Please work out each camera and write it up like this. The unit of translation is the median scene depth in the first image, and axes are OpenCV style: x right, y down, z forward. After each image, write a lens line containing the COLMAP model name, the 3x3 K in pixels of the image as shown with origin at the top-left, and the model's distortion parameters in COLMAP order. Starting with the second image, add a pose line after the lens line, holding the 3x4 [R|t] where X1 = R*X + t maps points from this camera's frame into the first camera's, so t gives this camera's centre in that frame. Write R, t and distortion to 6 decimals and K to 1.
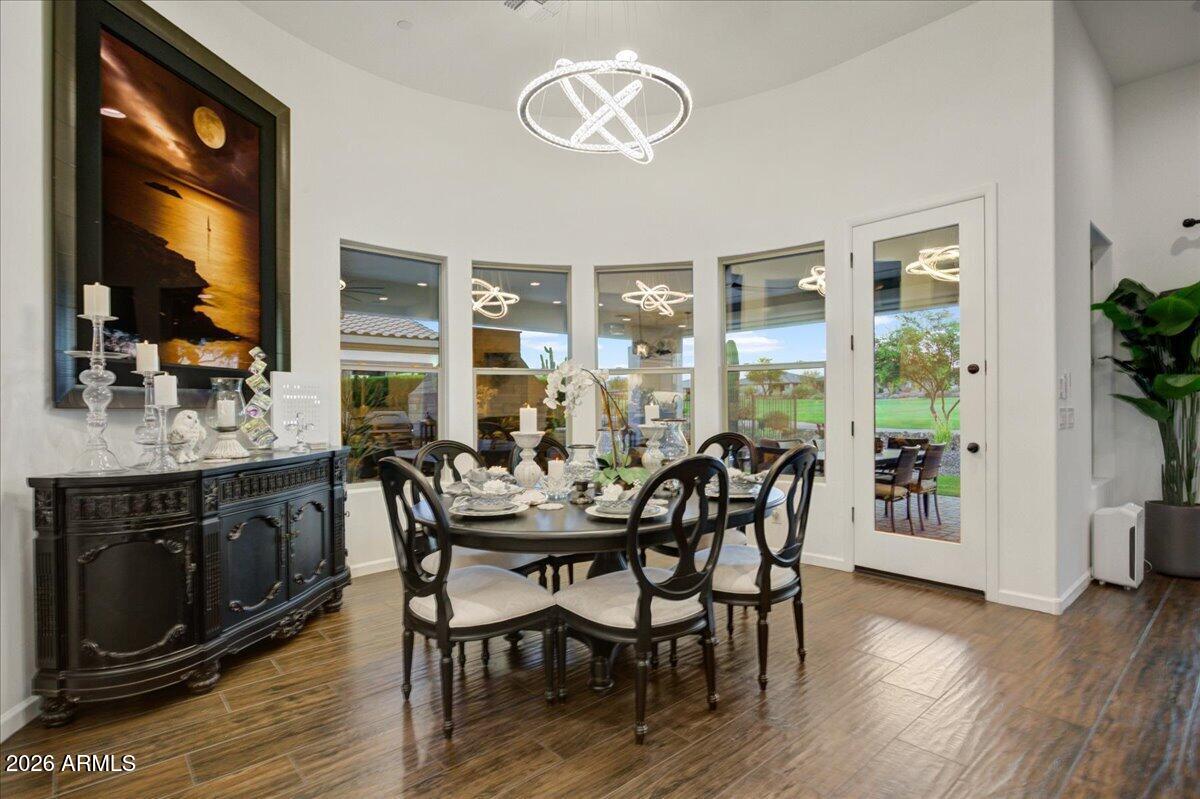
lens RADIAL K [[582.7, 0, 605.9], [0, 582.7, 408.5], [0, 0, 1]] dist [0.001623, -0.000106]
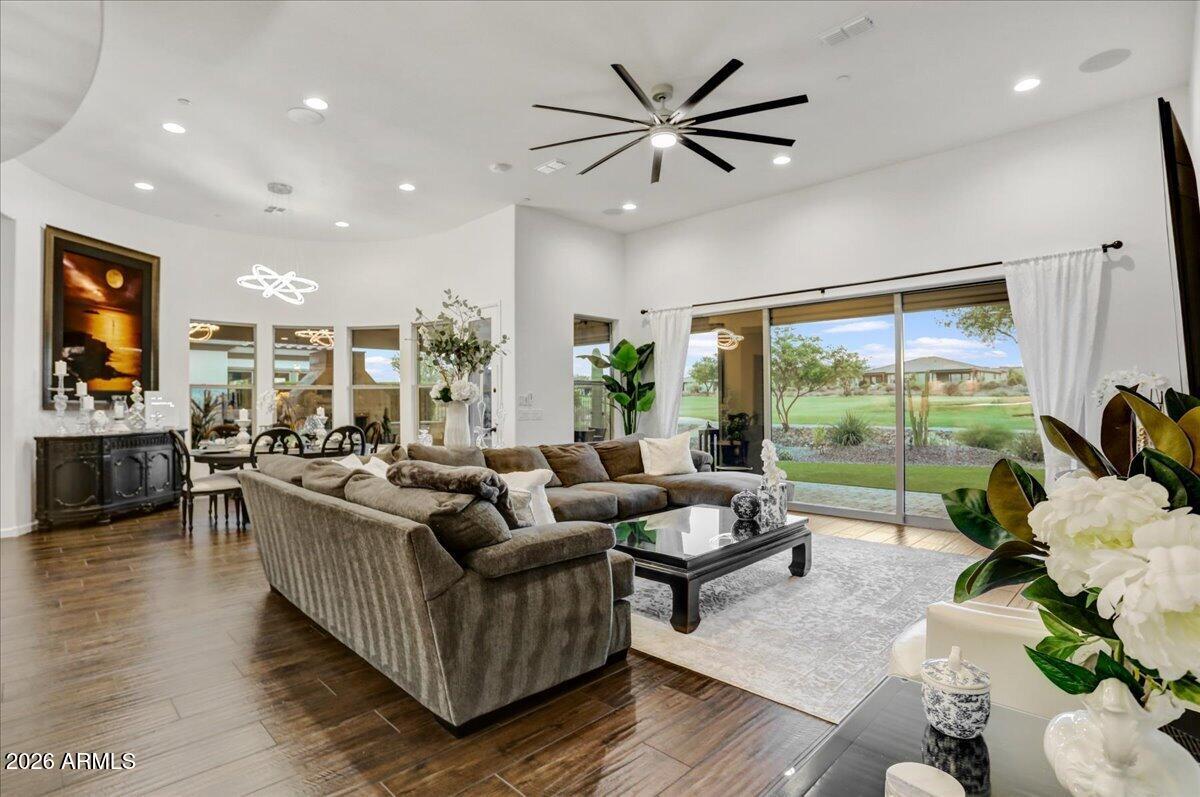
lens RADIAL K [[597.8, 0, 600.0], [0, 597.8, 398.5], [0, 0, 1]] dist [-0.003156, -0.001138]
pose [[0.999705, 0.003534, 0.024012, 1.226532], [-0.003344, 0.999963, -0.007970, -0.033076], [-0.024039, 0.007887, 0.999680, -1.431826]]
